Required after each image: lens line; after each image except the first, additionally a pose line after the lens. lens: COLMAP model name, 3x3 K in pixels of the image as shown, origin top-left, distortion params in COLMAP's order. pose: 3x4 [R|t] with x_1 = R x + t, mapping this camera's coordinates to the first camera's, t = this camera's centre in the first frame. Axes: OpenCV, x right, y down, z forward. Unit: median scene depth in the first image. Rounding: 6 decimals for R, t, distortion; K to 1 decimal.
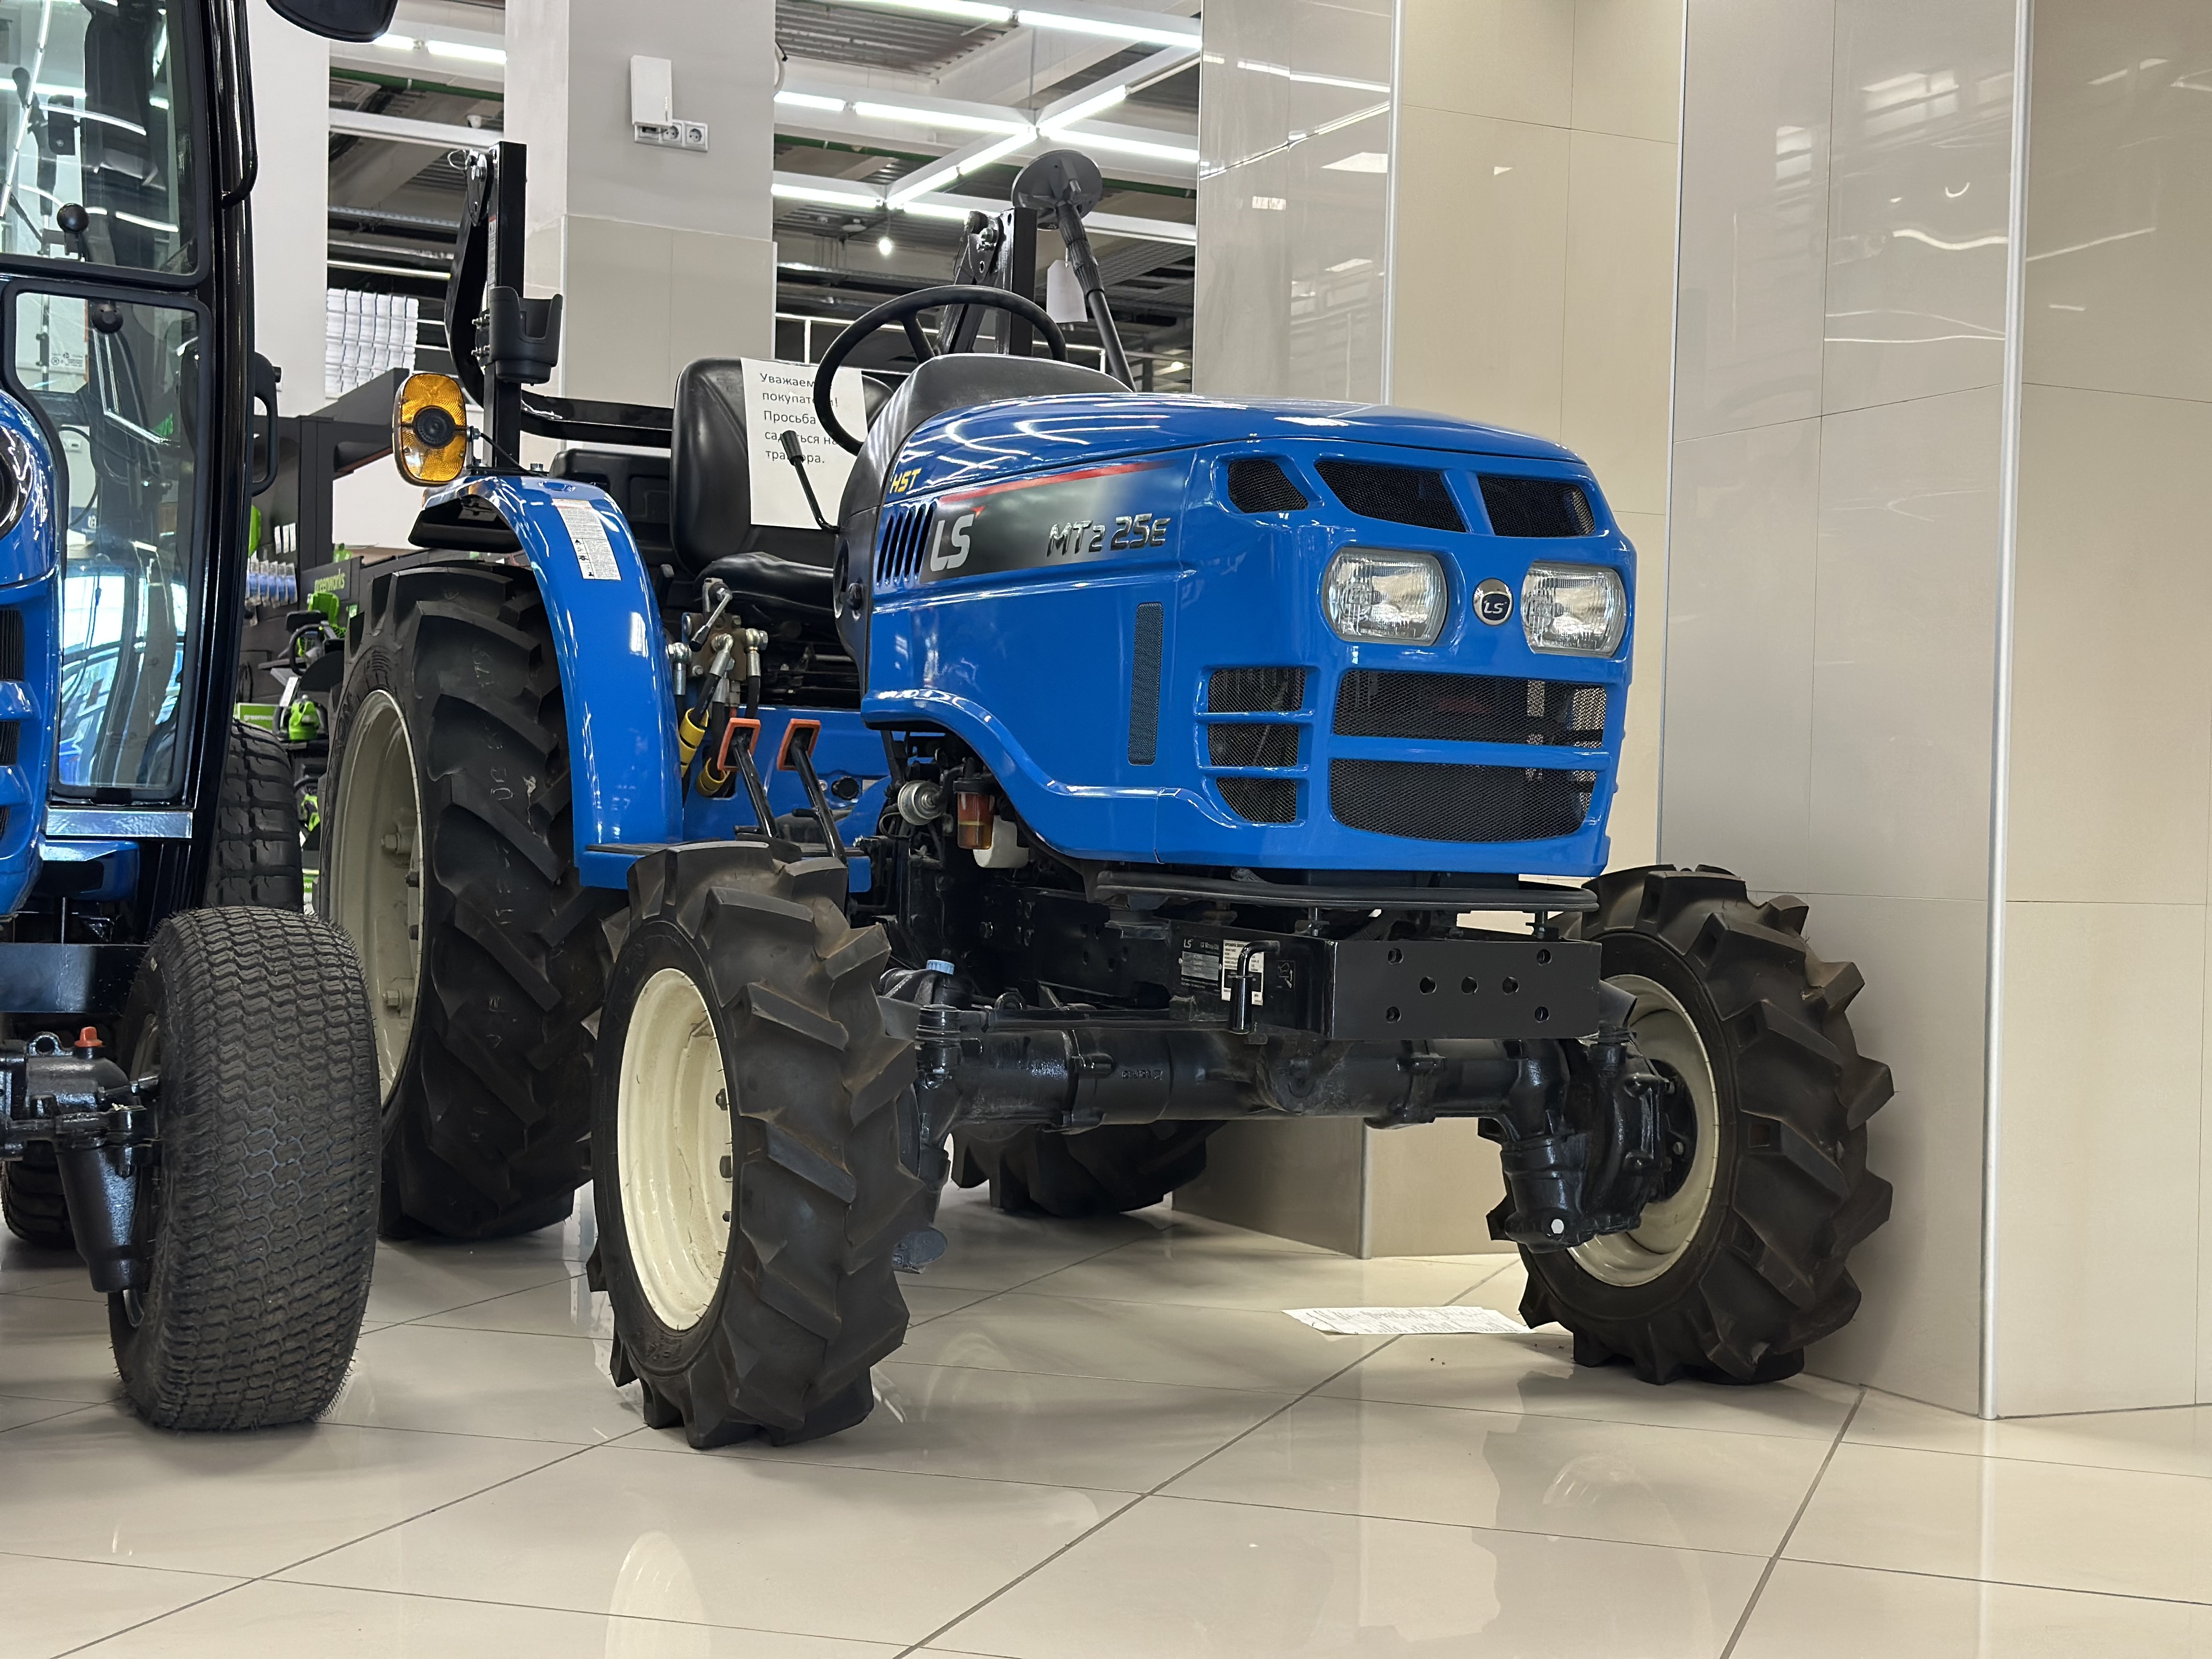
lens RADIAL K [[3071.7, 0, 1102.8], [0, 3071.7, 824.5], [0, 0, 1]] dist [0.099016, 0.000000]
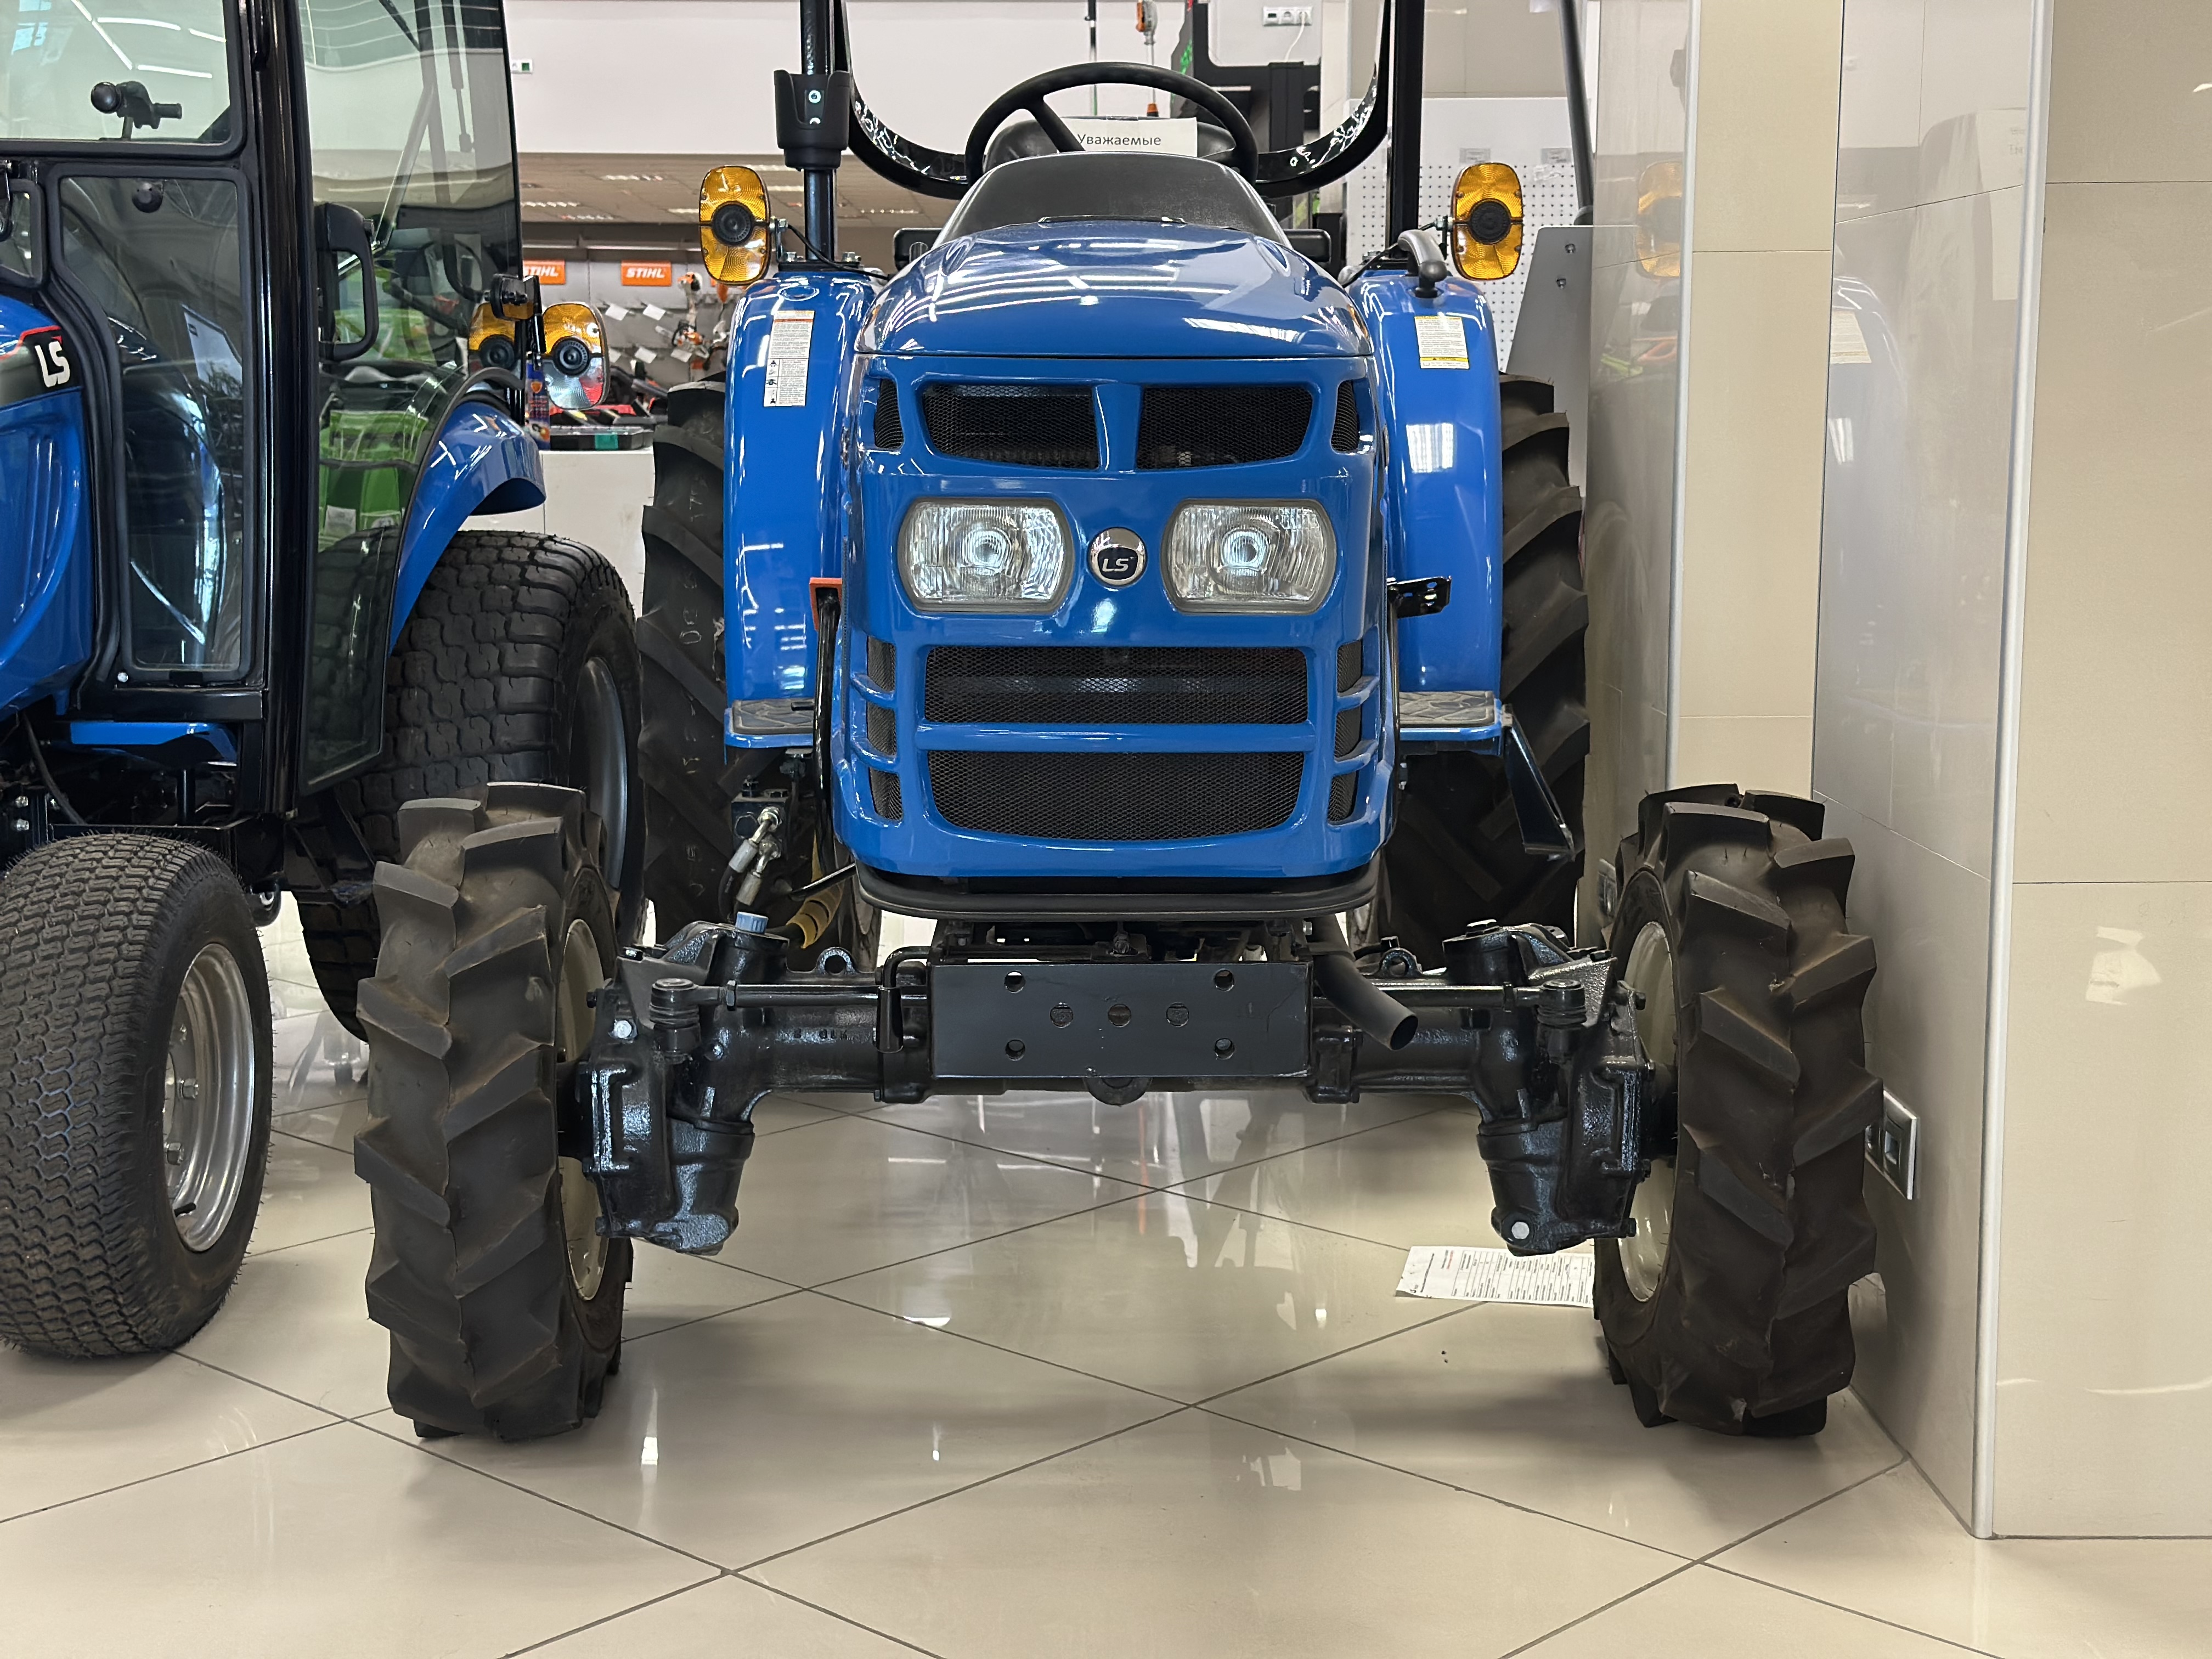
lens RADIAL K [[3071.7, 0, 1106.8], [0, 3071.7, 836.5], [0, 0, 1]] dist [0.099016, 0.000000]
pose [[0.905646, 0.035492, -0.422546, 0.411237], [0.026858, 0.989689, 0.140694, -0.099464], [0.423183, -0.138768, 0.895355, 0.230229]]
